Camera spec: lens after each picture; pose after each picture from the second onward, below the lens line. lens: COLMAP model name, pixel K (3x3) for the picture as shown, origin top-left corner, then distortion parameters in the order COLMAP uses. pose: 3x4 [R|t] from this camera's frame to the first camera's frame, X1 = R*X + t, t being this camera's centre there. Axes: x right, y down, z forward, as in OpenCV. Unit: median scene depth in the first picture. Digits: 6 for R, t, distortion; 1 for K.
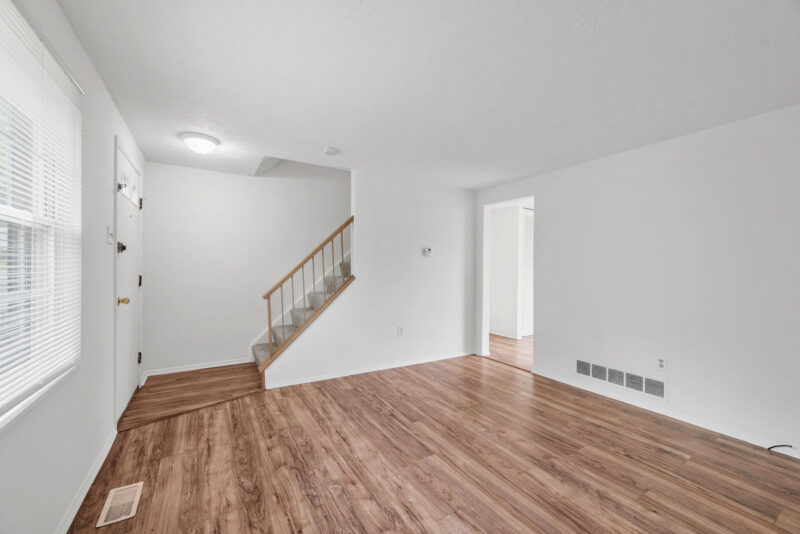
lens RADIAL K [[316.1, 0, 400.6], [0, 316.1, 269.5], [0, 0, 1]] dist [0.000483, 0.000437]
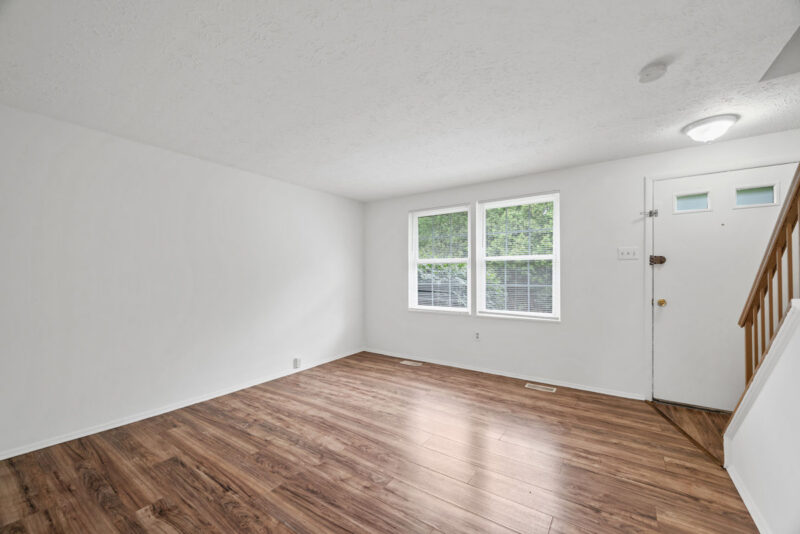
lens RADIAL K [[316.1, 0, 399.9], [0, 316.1, 272.1], [0, 0, 1]] dist [0.000483, 0.000437]
pose [[-0.913775, -0.013162, -0.406008, 0.569988], [-0.008569, 0.999877, -0.013130, 0.003930], [0.406131, -0.008518, -0.913775, 1.746600]]
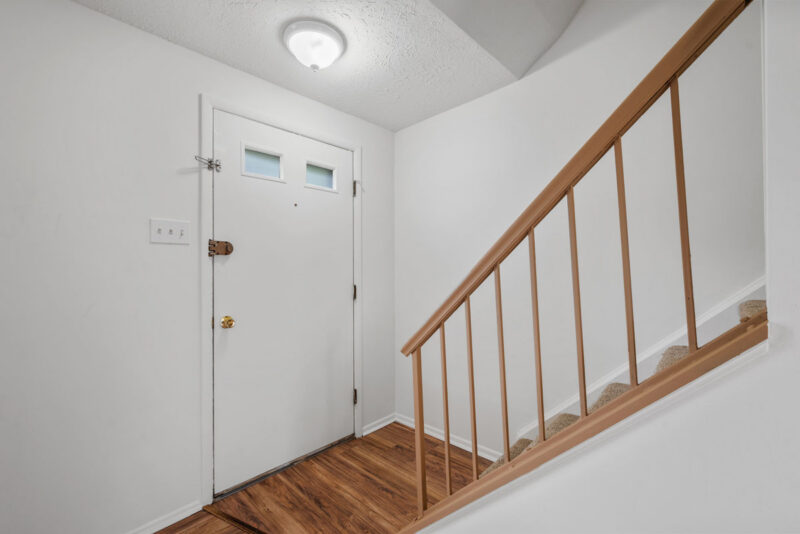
lens RADIAL K [[338.1, 0, 401.4], [0, 338.1, 271.8], [0, 0, 1]] dist [-0.000341, -0.000129]
pose [[0.259573, -0.012090, -0.965648, -0.041678], [0.006820, 0.999920, -0.010686, -0.004814], [0.965699, -0.003812, 0.259635, 1.199277]]
